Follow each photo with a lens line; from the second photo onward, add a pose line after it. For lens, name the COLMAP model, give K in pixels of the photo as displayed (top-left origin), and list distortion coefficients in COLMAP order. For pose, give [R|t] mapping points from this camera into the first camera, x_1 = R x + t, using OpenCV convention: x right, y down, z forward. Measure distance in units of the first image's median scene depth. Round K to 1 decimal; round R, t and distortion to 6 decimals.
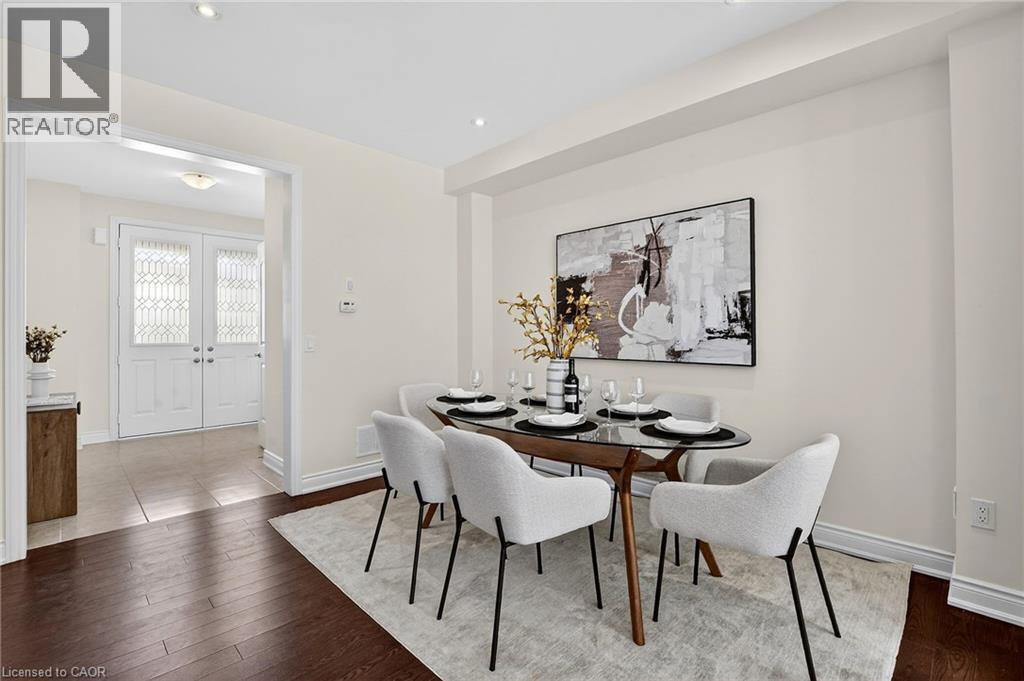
lens RADIAL K [[465.8, 0, 514.1], [0, 465.8, 336.9], [0, 0, 1]] dist [-0.016711, 0.000347]
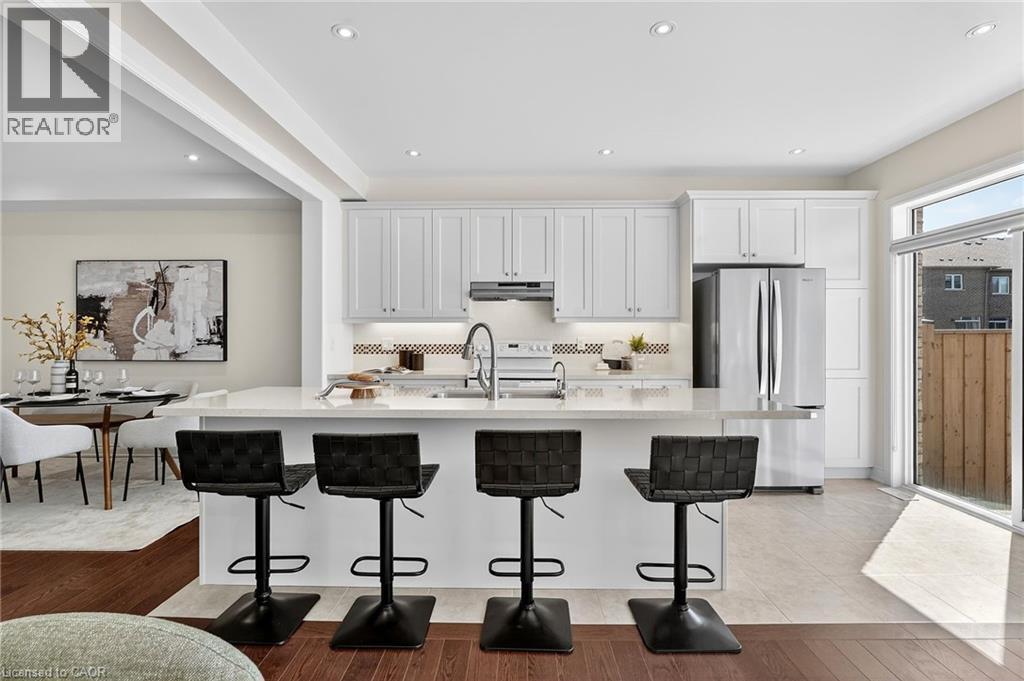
lens RADIAL K [[465.8, 0, 514.1], [0, 465.8, 336.9], [0, 0, 1]] dist [-0.016711, 0.000347]
pose [[0.706307, 0.002961, 0.707899, 0.066783], [0.002864, 0.999971, -0.007041, -0.008919], [-0.707899, 0.007000, 0.706279, -0.857170]]
